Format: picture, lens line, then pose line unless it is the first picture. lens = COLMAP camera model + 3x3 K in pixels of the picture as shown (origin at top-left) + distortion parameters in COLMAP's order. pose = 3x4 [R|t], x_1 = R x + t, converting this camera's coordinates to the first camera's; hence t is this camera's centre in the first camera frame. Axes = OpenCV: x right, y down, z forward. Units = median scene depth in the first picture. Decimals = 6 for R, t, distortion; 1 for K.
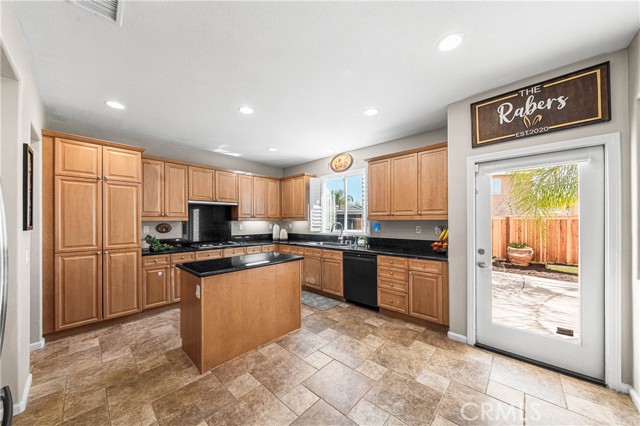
lens RADIAL K [[219.7, 0, 316.0], [0, 219.7, 222.9], [0, 0, 1]] dist [-0.005098, -0.000627]
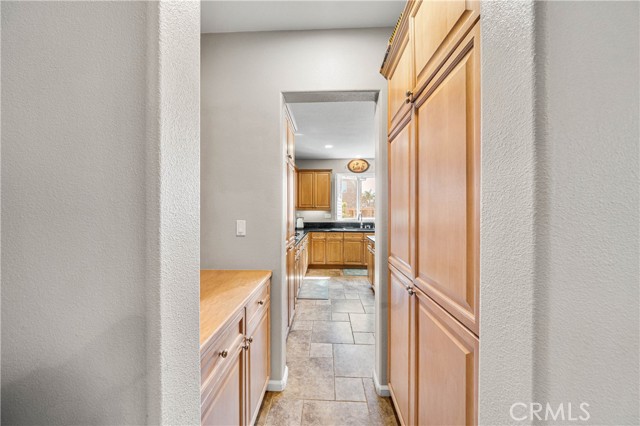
lens RADIAL K [[219.7, 0, 317.2], [0, 219.7, 211.5], [0, 0, 1]] dist [-0.005098, -0.000627]
pose [[0.761193, -0.000904, 0.648525, -1.146137], [0.002390, 0.999996, -0.001411, -0.004002], [-0.648521, 0.002624, 0.761192, 0.221213]]
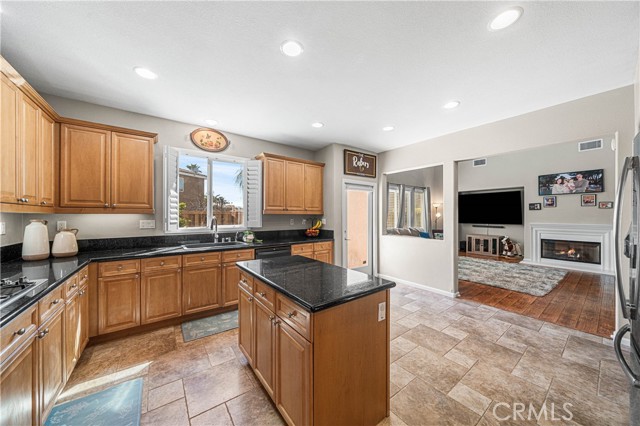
lens RADIAL K [[219.7, 0, 314.9], [0, 219.7, 215.2], [0, 0, 1]] dist [-0.005098, -0.000627]
pose [[0.188048, 0.003081, 0.982155, -0.736514], [0.005619, 0.999975, -0.004213, -0.001431], [-0.982144, 0.006311, 0.188026, 0.616655]]
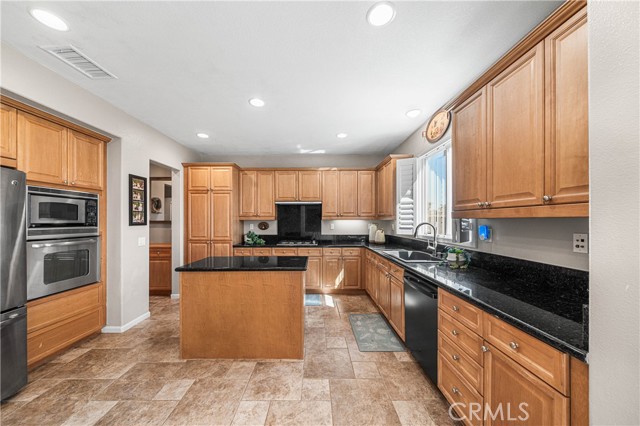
lens RADIAL K [[219.7, 0, 317.0], [0, 219.7, 221.1], [0, 0, 1]] dist [-0.005098, -0.000627]
pose [[0.690646, 0.003375, -0.723185, 0.415954], [-0.005537, 0.999984, -0.000621, -0.003915], [0.723171, 0.004433, 0.690654, 0.409517]]
